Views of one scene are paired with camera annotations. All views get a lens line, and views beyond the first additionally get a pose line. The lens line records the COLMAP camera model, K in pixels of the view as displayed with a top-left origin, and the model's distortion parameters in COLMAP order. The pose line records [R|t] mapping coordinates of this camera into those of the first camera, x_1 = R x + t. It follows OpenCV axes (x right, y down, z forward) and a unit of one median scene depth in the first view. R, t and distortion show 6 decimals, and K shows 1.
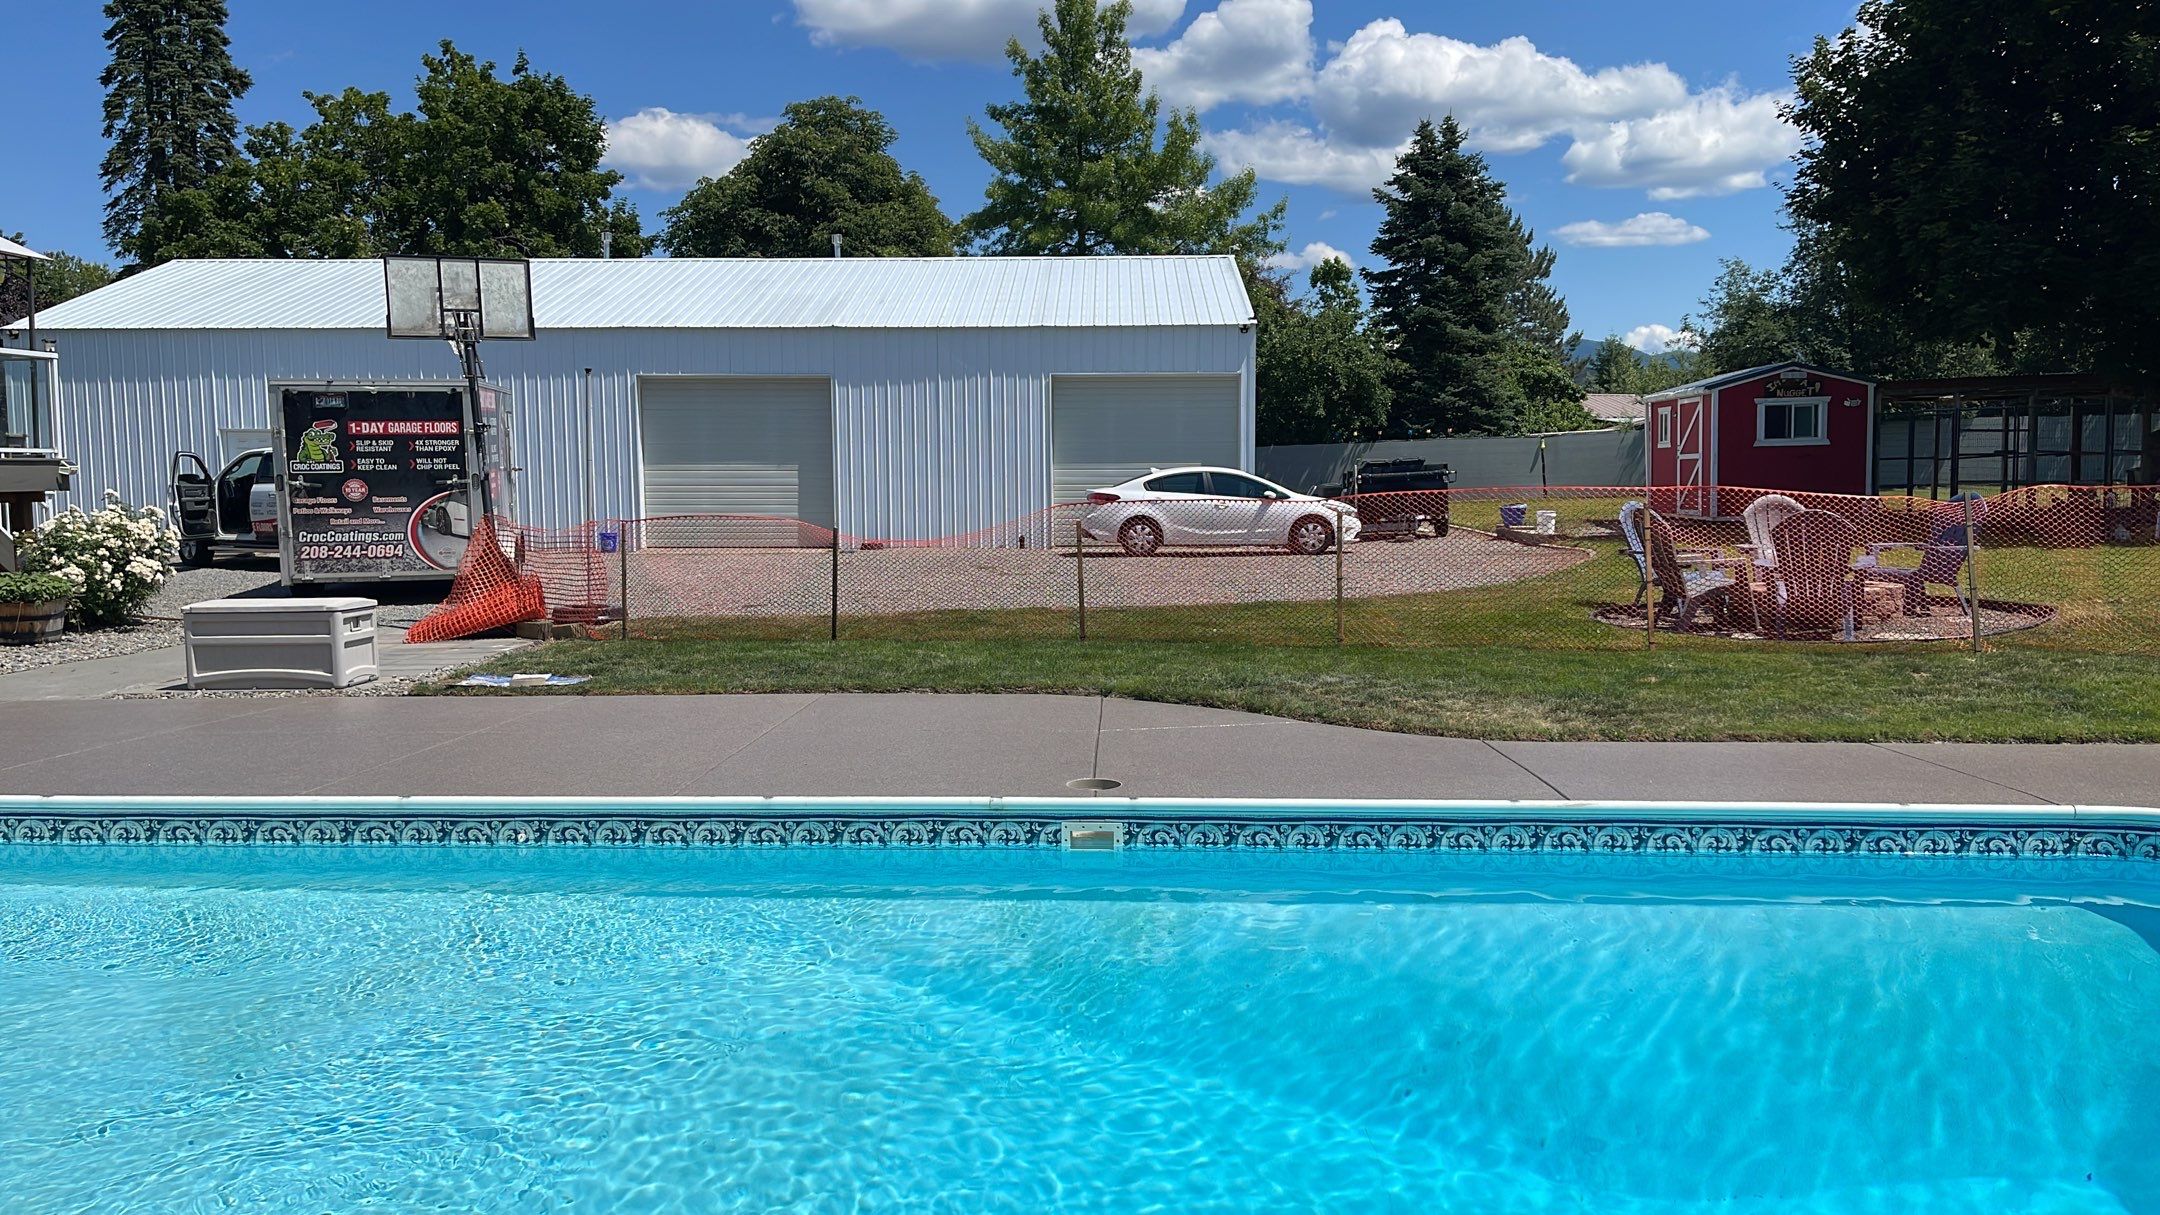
lens RADIAL K [[1602.2, 0, 1073.4], [0, 1602.2, 613.8], [0, 0, 1]] dist [0.077725, -0.101986]
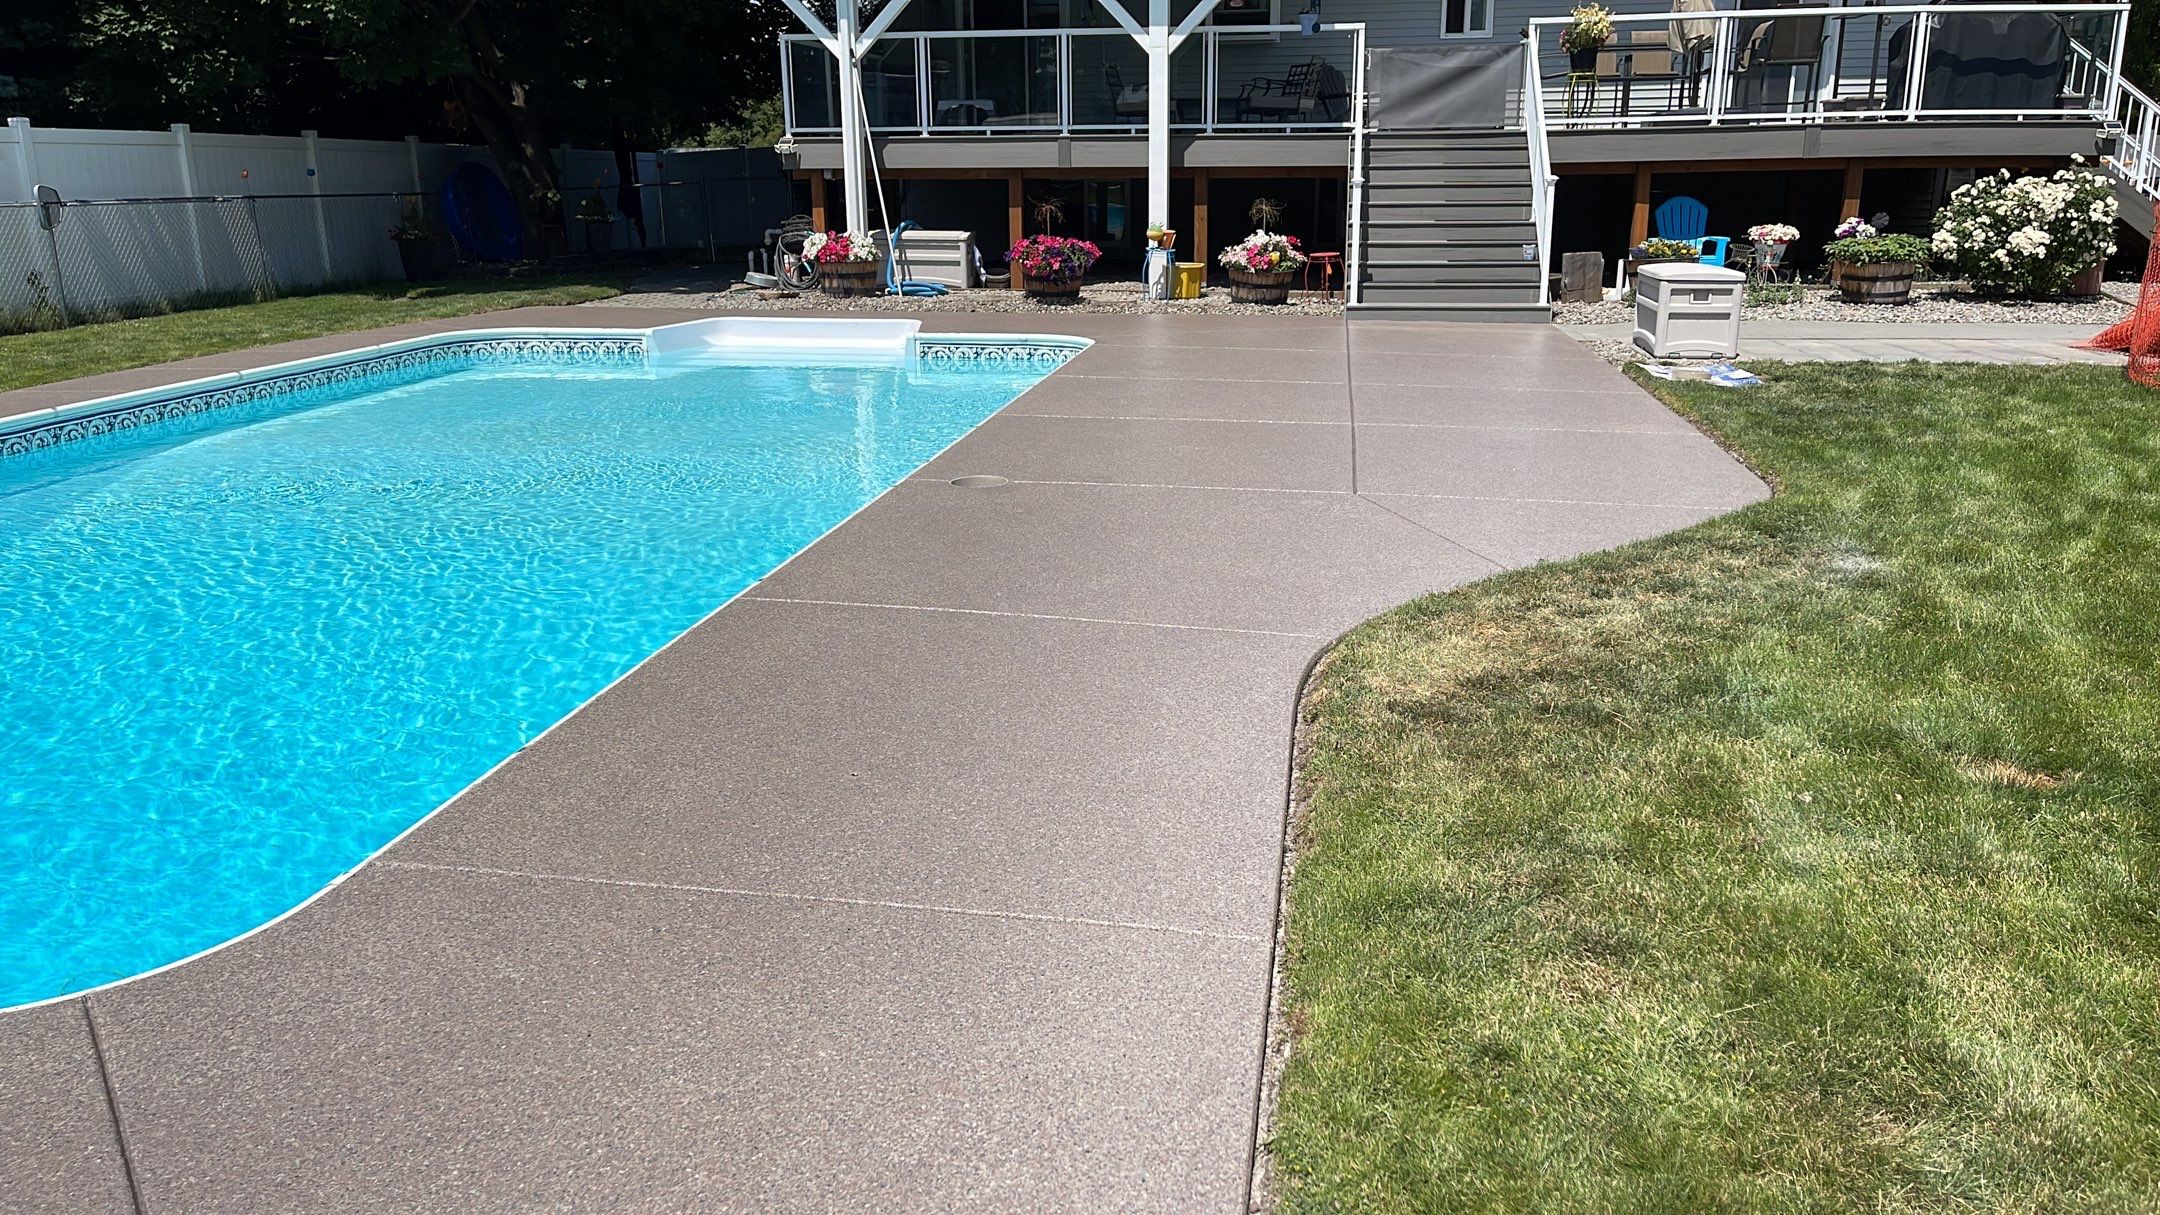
lens RADIAL K [[1602.2, 0, 1073.4], [0, 1602.2, 613.8], [0, 0, 1]] dist [0.077725, -0.101986]
pose [[-0.119601, 0.274646, -0.954078, 0.269055], [-0.078491, 0.955352, 0.284853, -0.027056], [0.989714, 0.108955, -0.092704, 0.331920]]
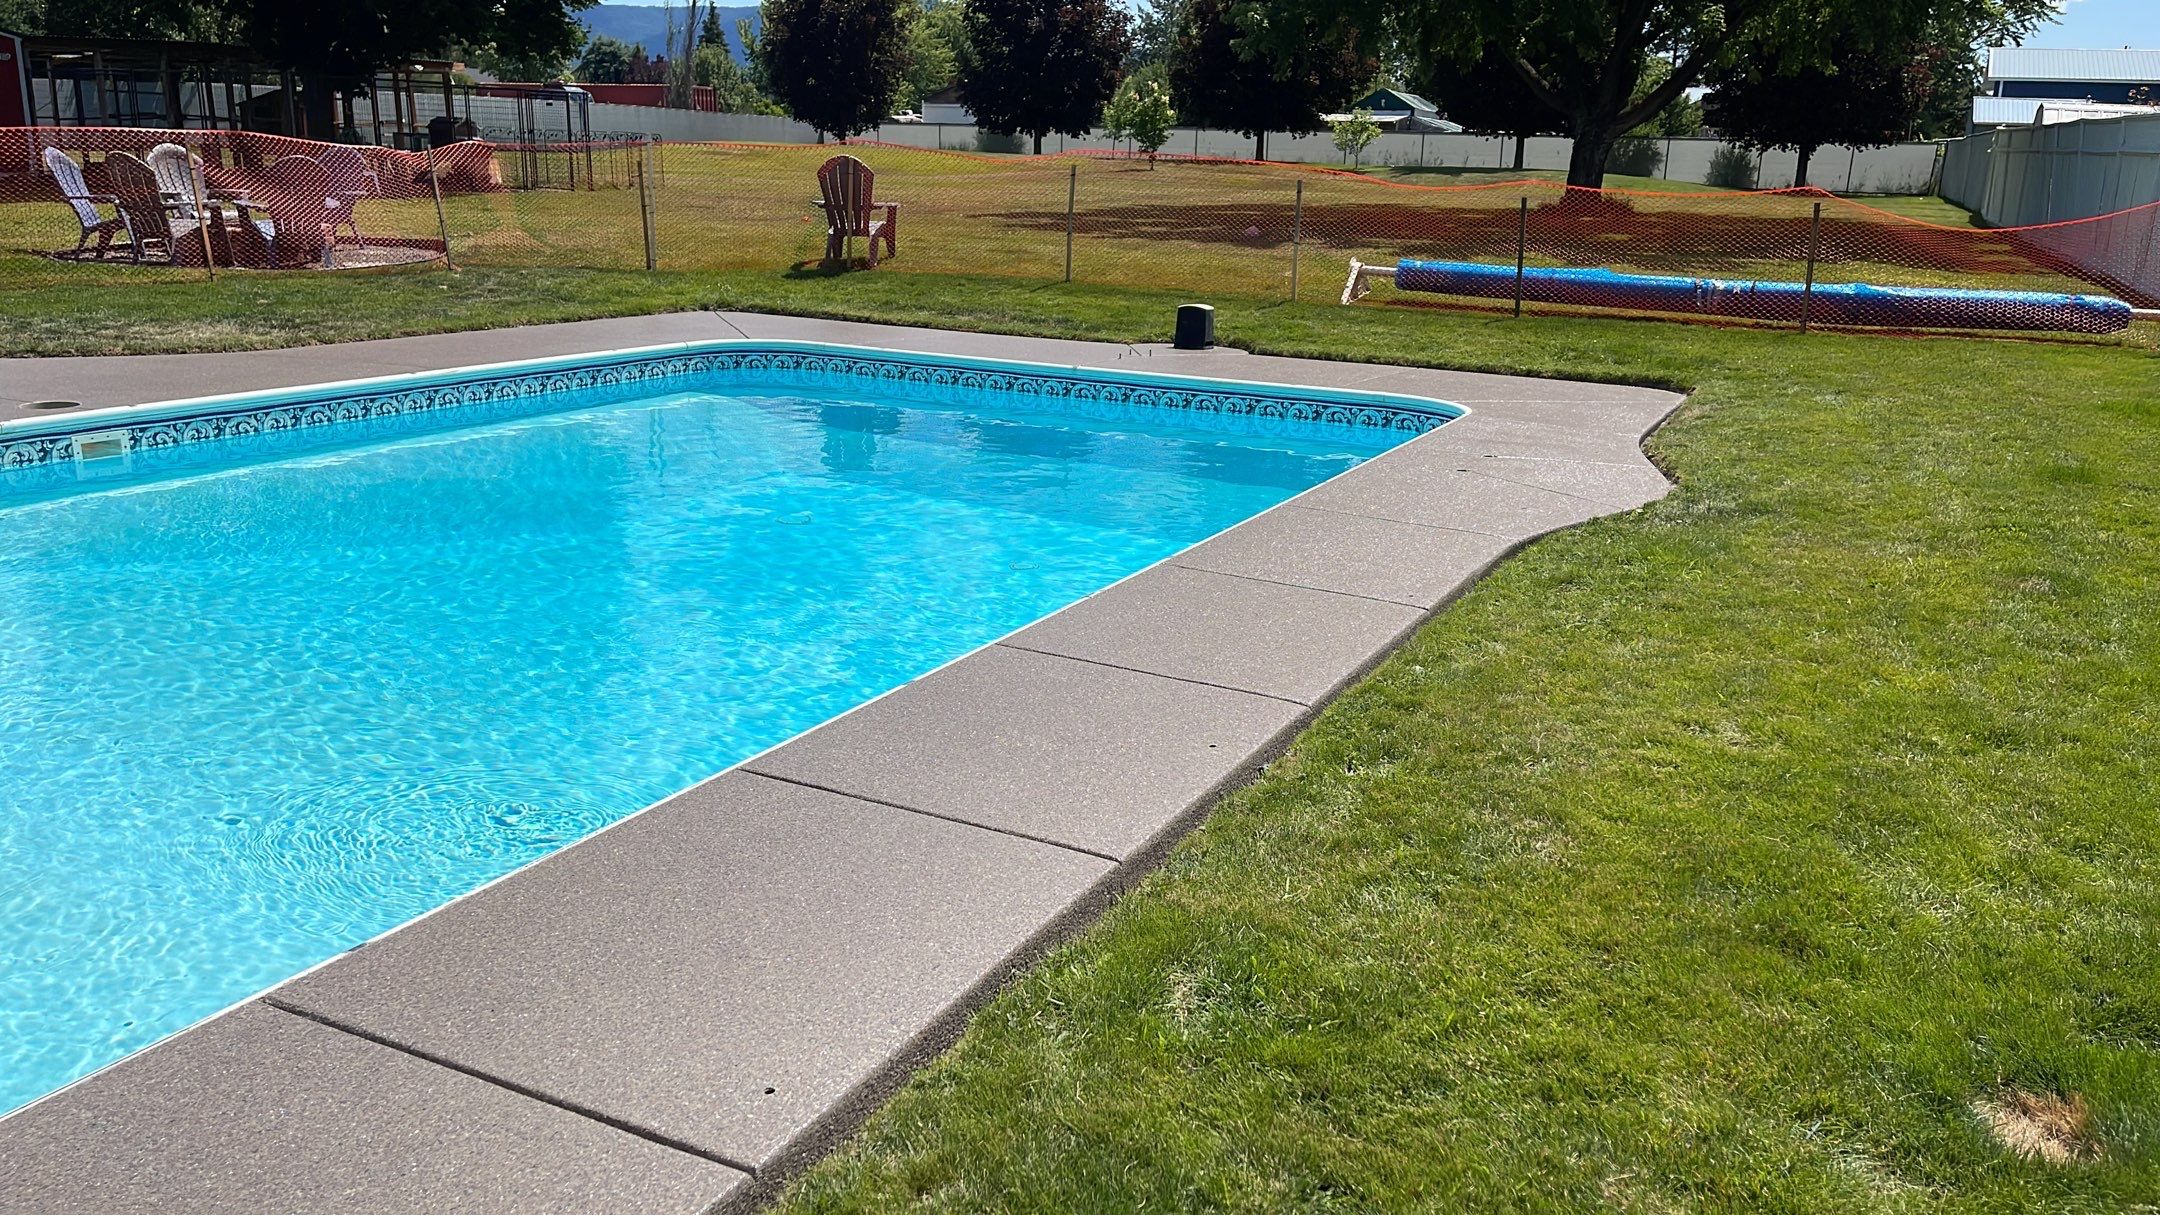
lens RADIAL K [[1599.5, 0, 1080.0], [0, 1599.5, 607.5], [0, 0, 1]] dist [0.067650, -0.088764]
pose [[0.411333, -0.224287, 0.883459, -0.191020], [0.049982, 0.973344, 0.223836, 0.009061], [-0.910114, -0.047914, 0.411579, -0.014219]]
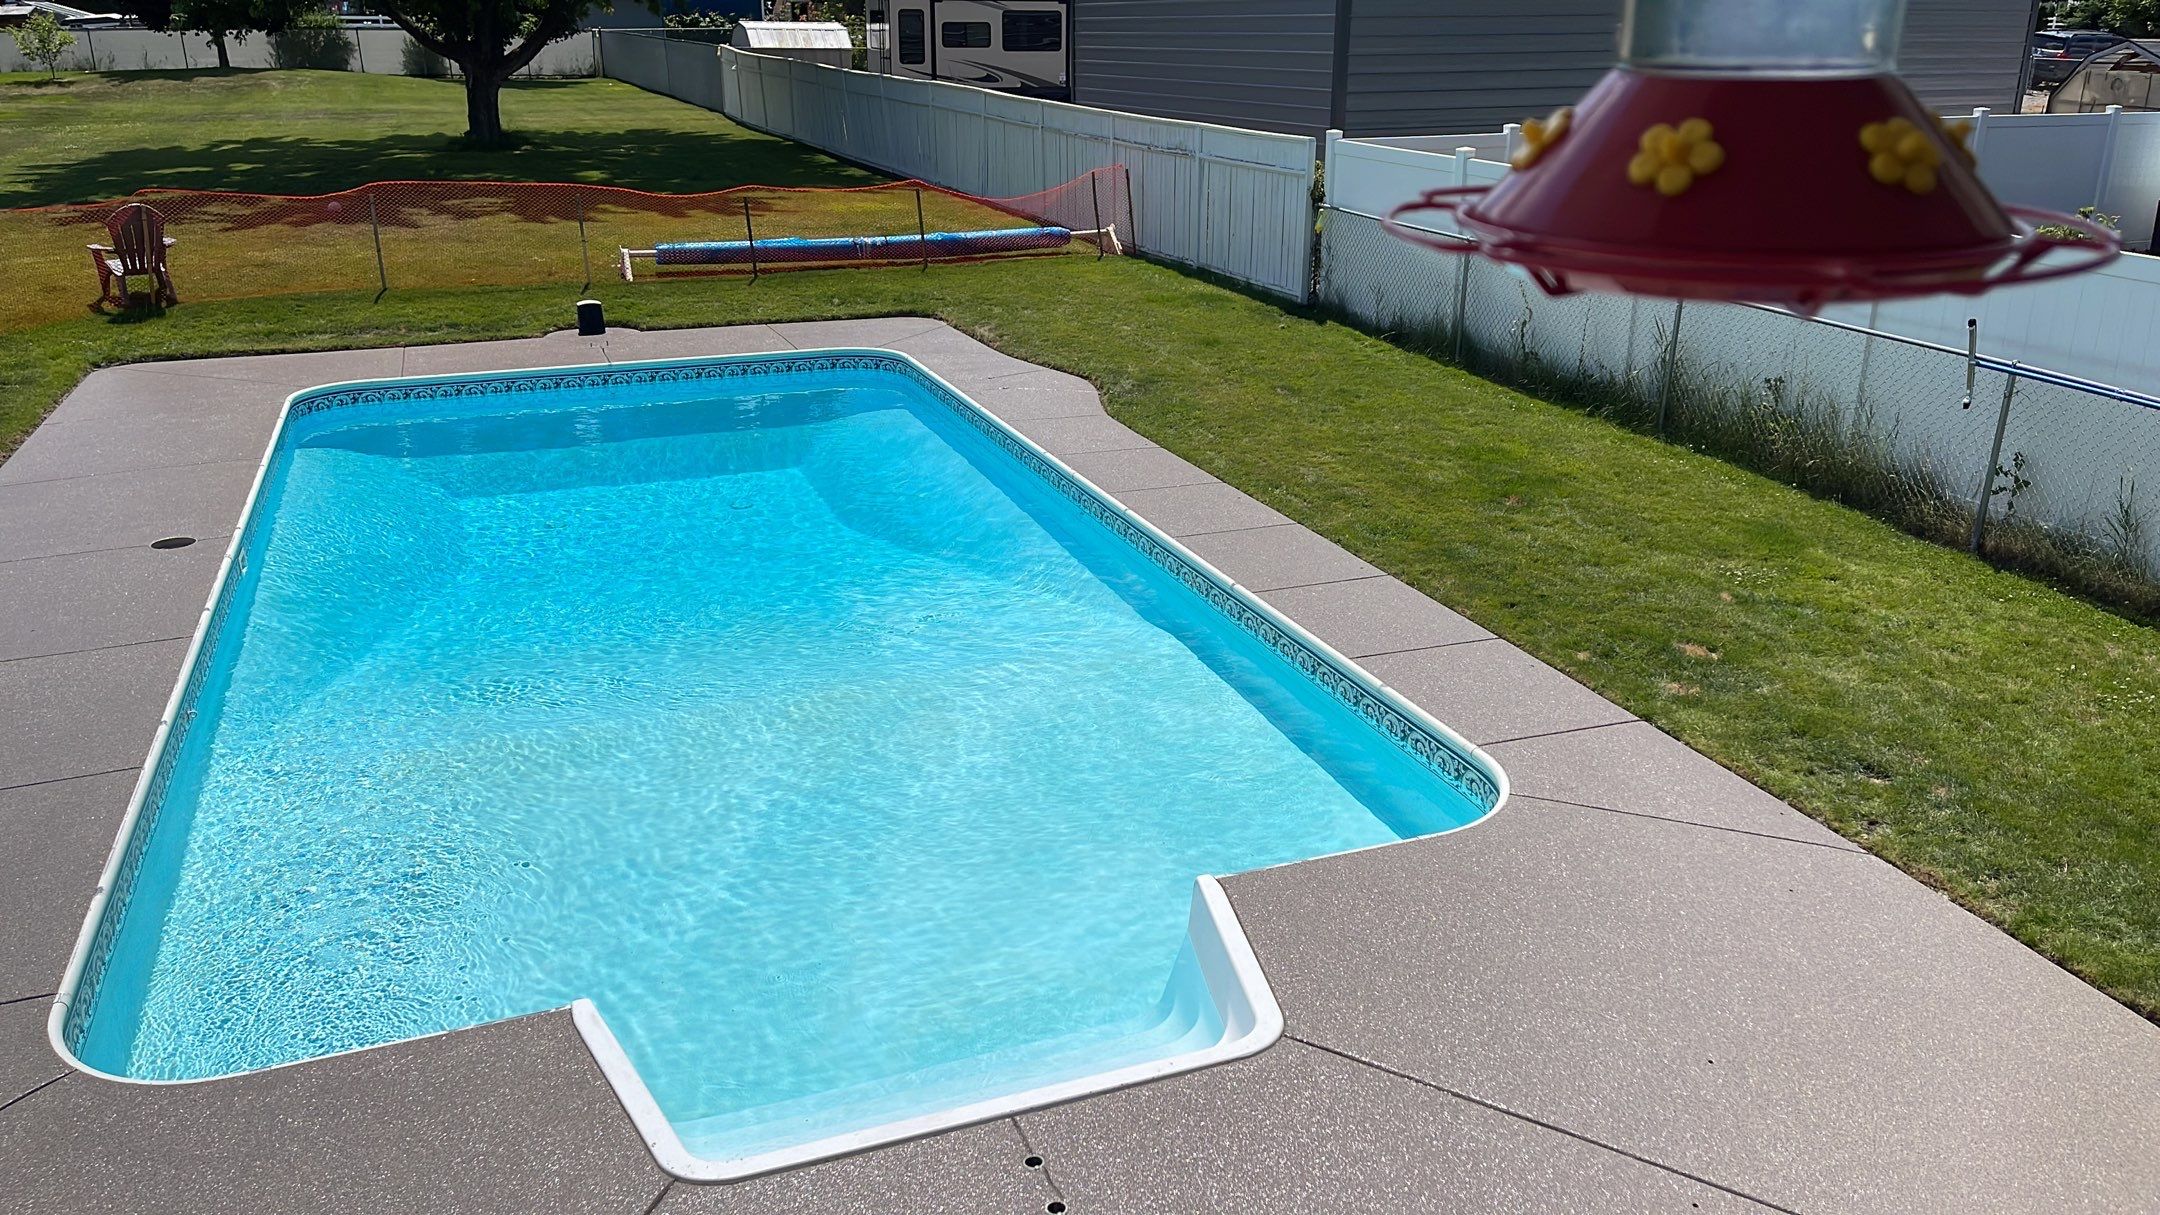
lens RADIAL K [[1602.2, 0, 1073.4], [0, 1602.2, 613.8], [0, 0, 1]] dist [0.077725, -0.101986]
pose [[-0.402810, -0.311364, 0.860695, -0.422709], [0.087825, 0.922872, 0.374960, -0.082112], [-0.911060, 0.226628, -0.344396, 0.229578]]
